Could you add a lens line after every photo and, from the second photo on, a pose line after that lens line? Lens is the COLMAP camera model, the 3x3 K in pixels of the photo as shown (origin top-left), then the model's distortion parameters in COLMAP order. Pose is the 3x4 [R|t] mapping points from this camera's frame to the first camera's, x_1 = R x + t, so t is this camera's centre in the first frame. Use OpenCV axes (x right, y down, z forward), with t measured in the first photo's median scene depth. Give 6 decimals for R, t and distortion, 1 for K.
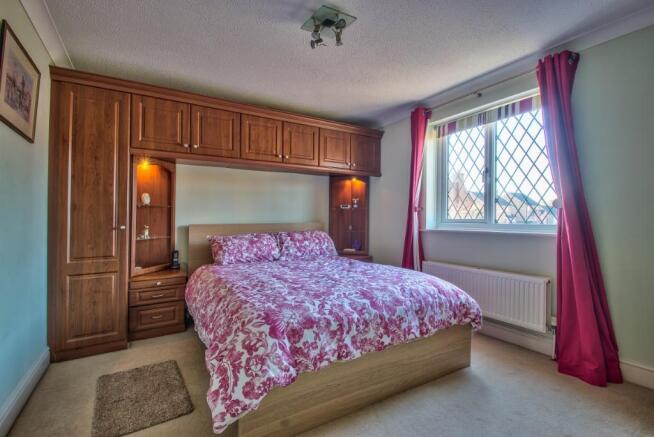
lens RADIAL K [[296.6, 0, 313.6], [0, 296.6, 220.9], [0, 0, 1]] dist [0.001468, -0.011876]
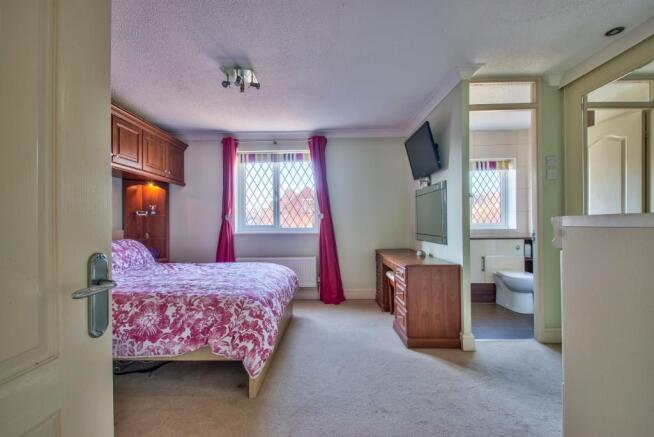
lens RADIAL K [[296.6, 0, 334.2], [0, 296.6, 231.6], [0, 0, 1]] dist [0.001468, -0.011876]
pose [[0.490187, -0.024402, 0.871276, -0.619075], [0.013011, 0.999702, 0.020679, 0.000752], [-0.871520, 0.001199, 0.490358, -0.002218]]
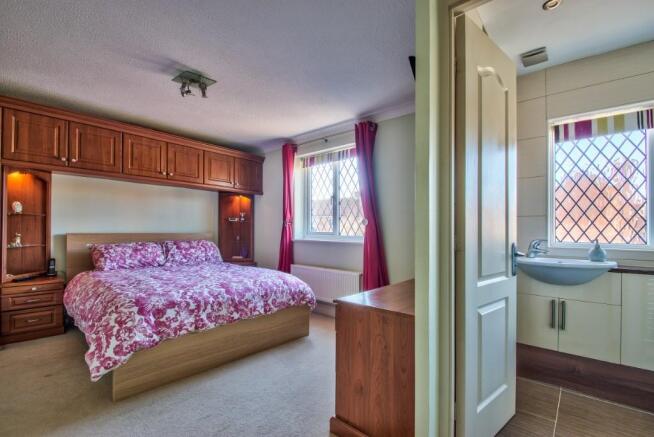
lens RADIAL K [[296.6, 0, 326.1], [0, 296.6, 240.6], [0, 0, 1]] dist [0.001468, -0.011876]
pose [[0.948678, 0.004282, 0.316216, 0.127952], [-0.013519, 0.999543, 0.027022, -0.002502], [-0.315956, -0.029910, 0.948302, -0.300169]]
